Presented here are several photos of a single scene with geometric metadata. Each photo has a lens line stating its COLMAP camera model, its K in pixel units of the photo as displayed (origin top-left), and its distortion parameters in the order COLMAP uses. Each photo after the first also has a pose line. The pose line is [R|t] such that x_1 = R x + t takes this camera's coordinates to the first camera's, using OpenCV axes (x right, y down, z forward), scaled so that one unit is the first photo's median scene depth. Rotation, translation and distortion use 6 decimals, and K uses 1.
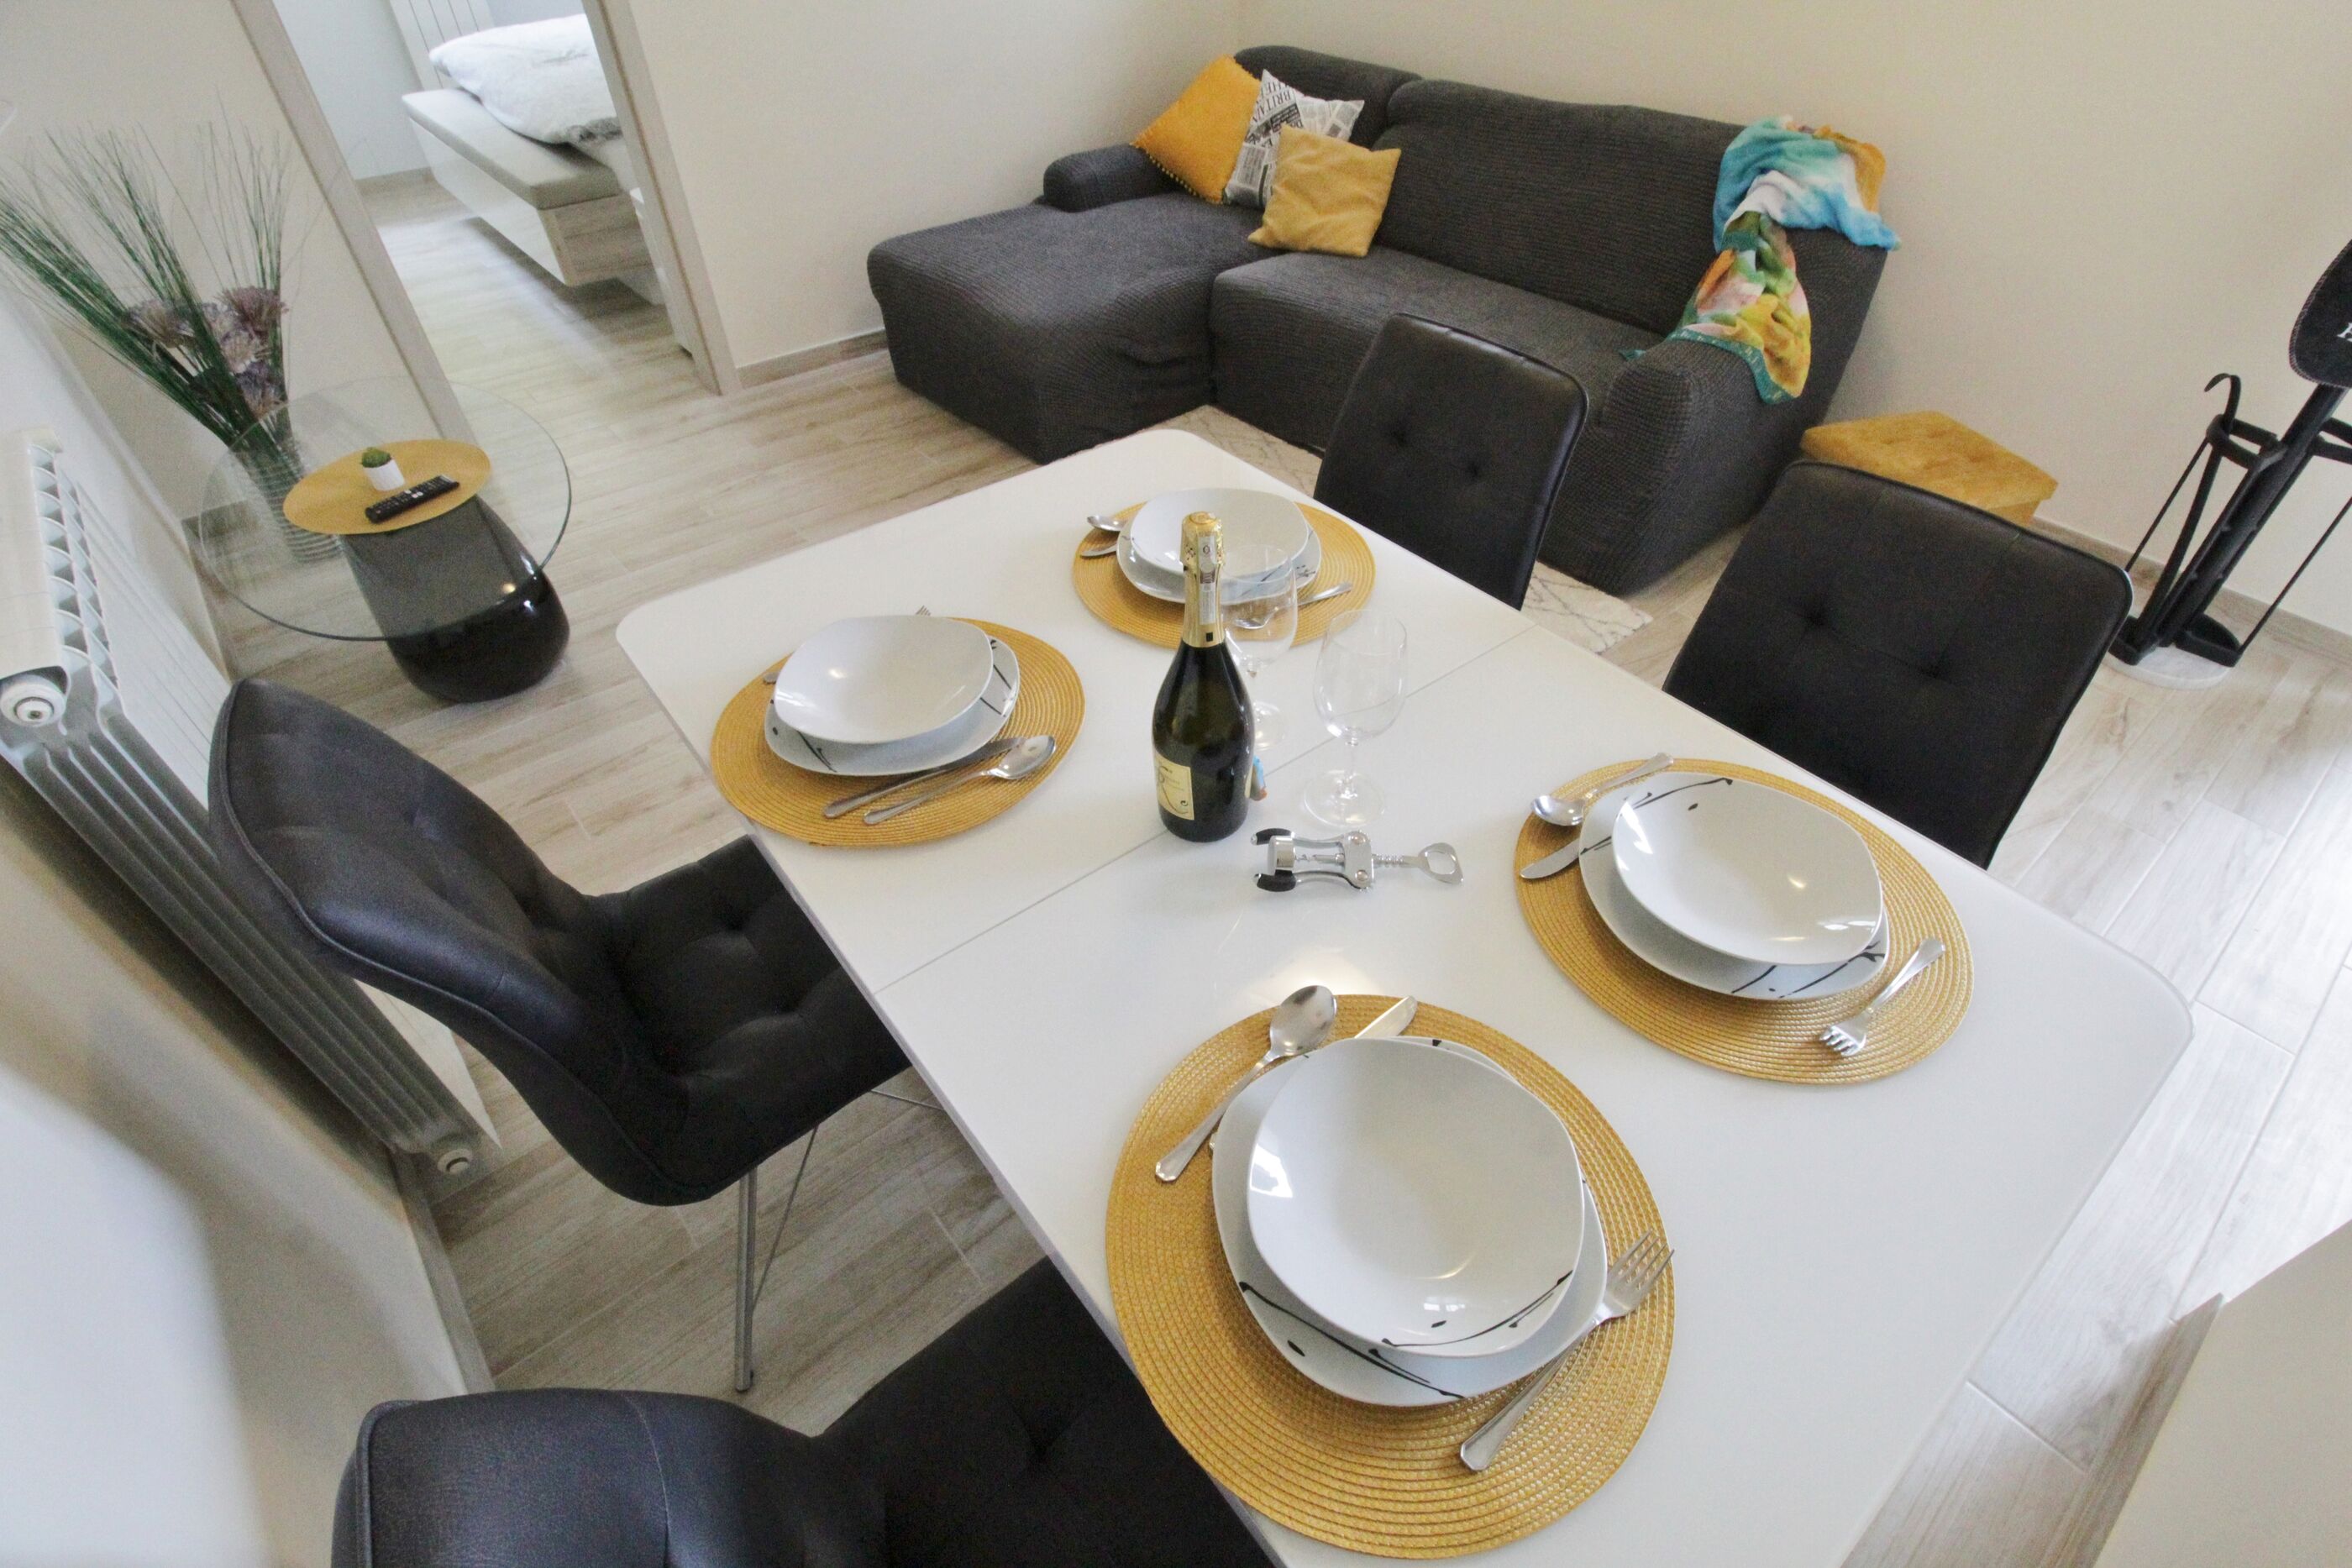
lens RADIAL K [[1096.1, 0, 1211.9], [0, 1096.1, 806.8], [0, 0, 1]] dist [-0.001553, -0.011614]
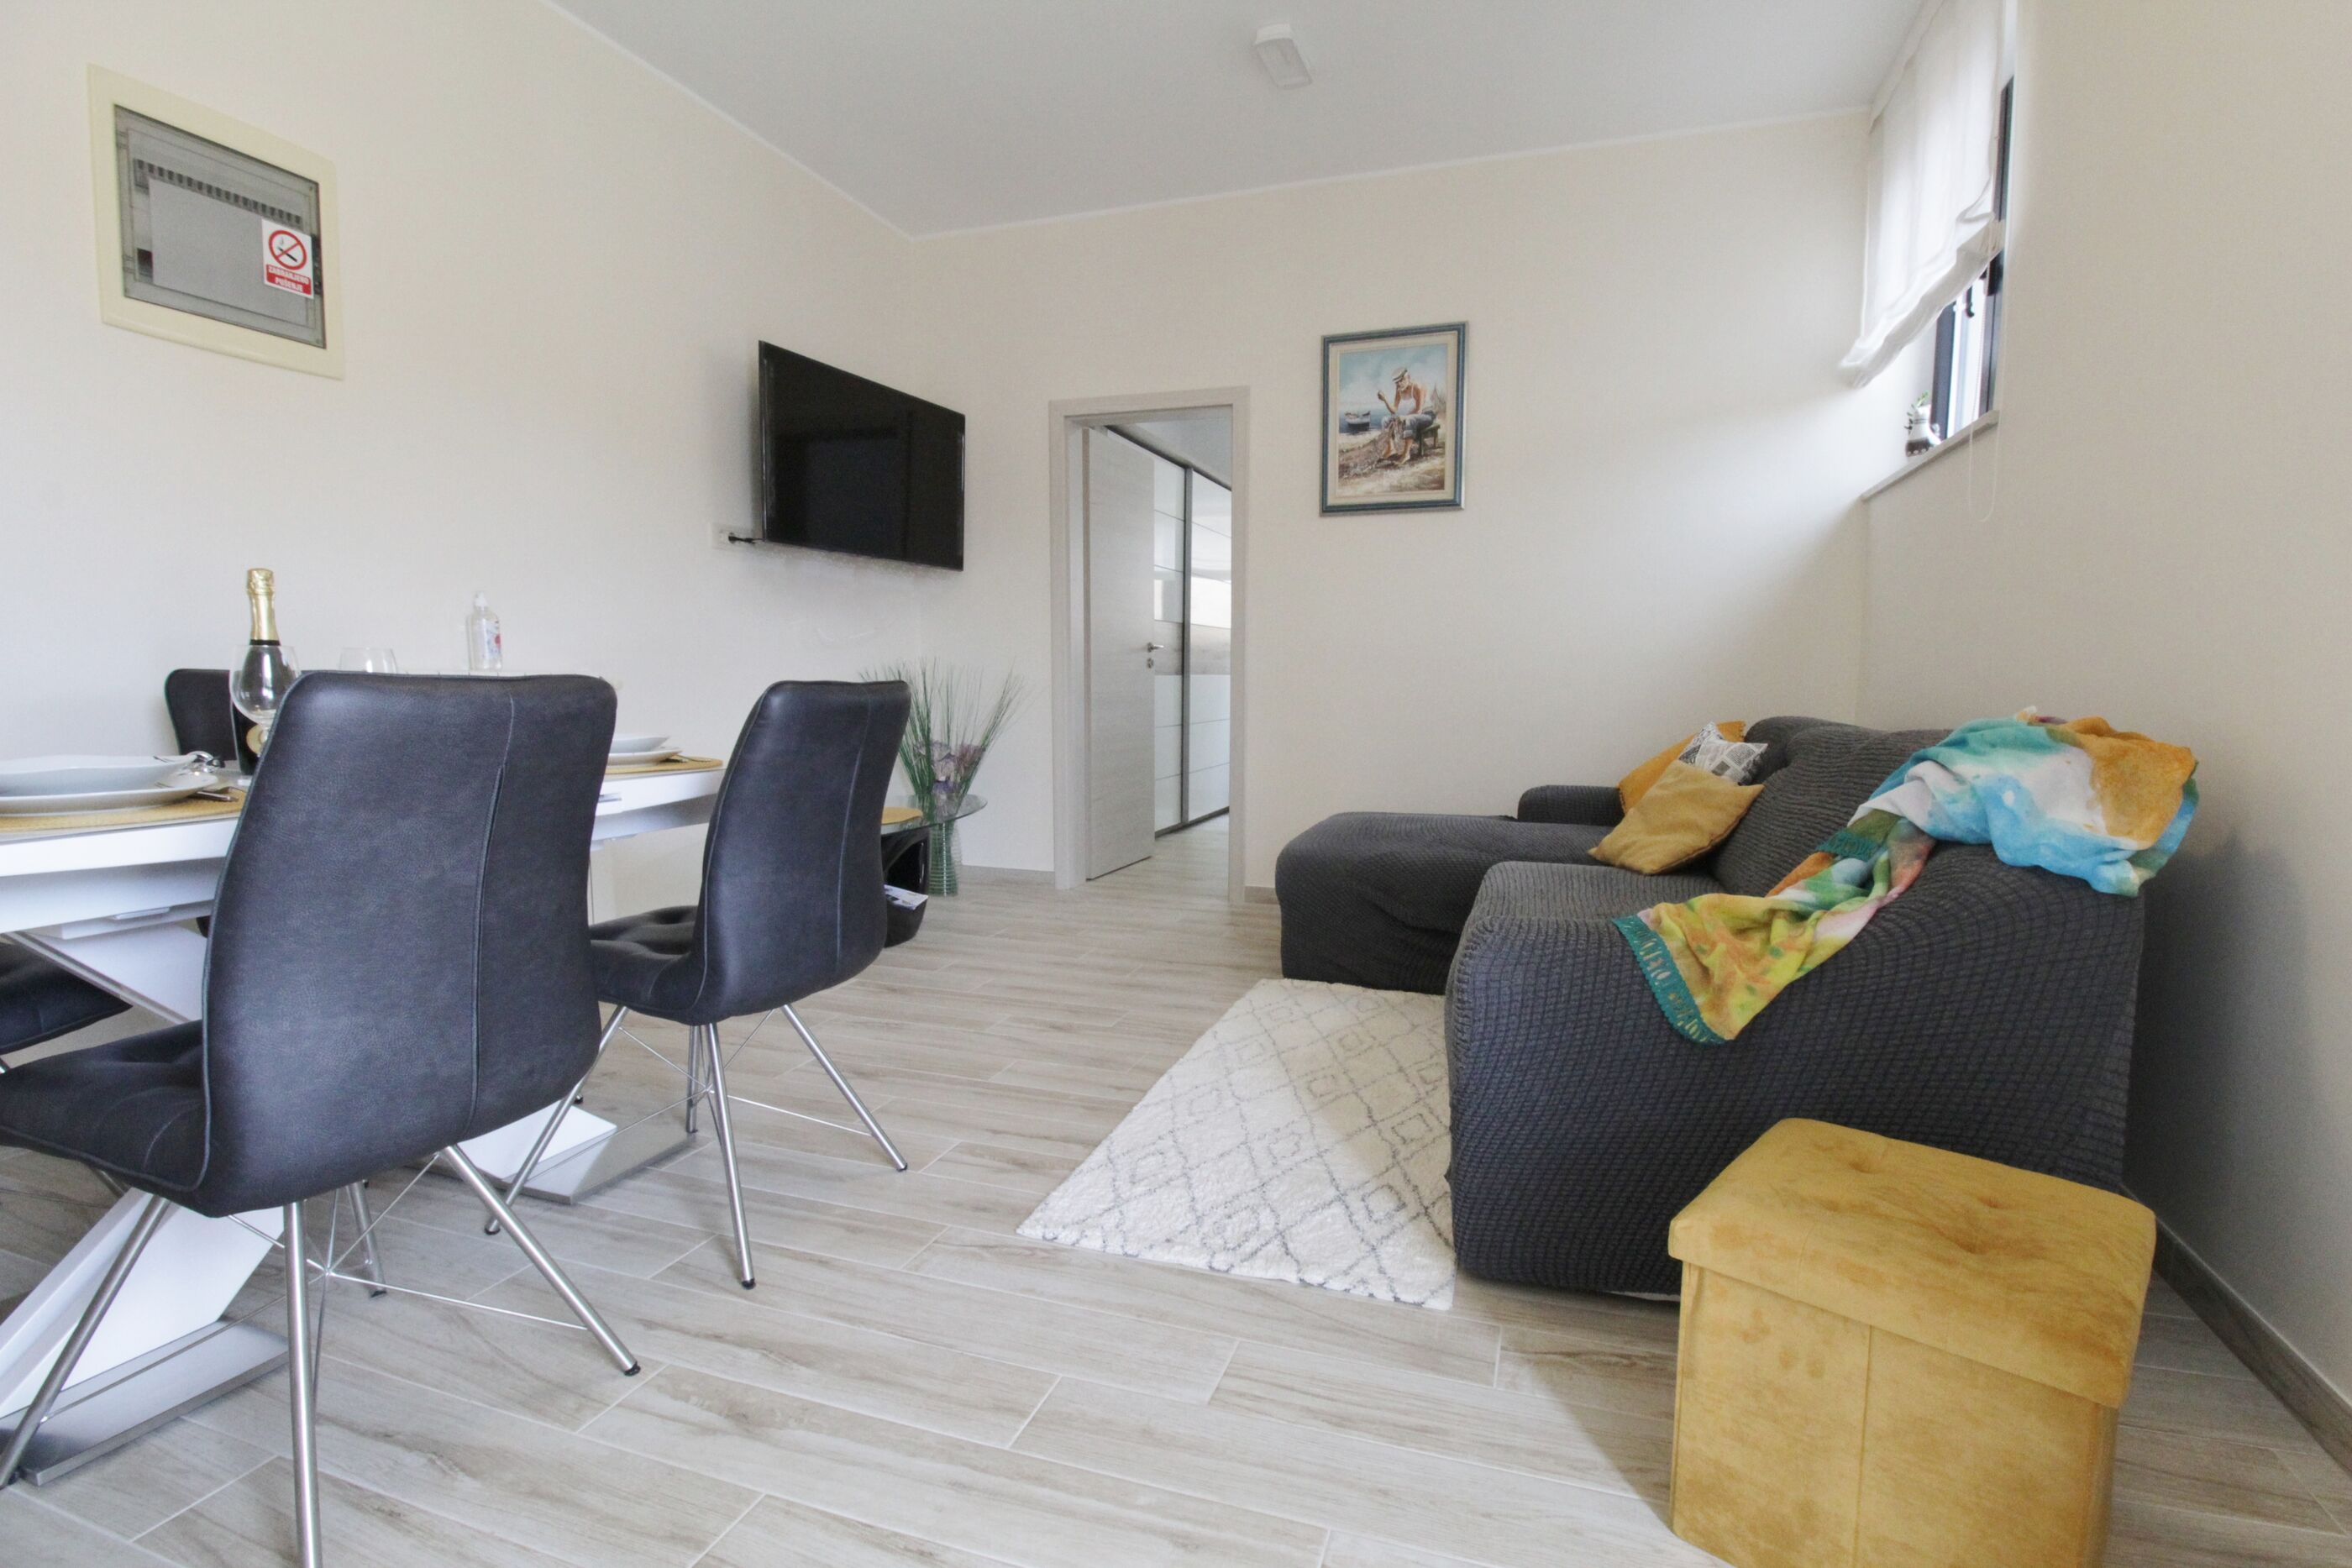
lens RADIAL K [[1096.1, 0, 1208.9], [0, 1096.1, 796.1], [0, 0, 1]] dist [-0.001553, -0.011614]
pose [[0.515271, 0.094234, -0.851831, 1.221888], [-0.593718, 0.756040, -0.275503, -0.208601], [0.618057, 0.647706, 0.445514, 0.681396]]
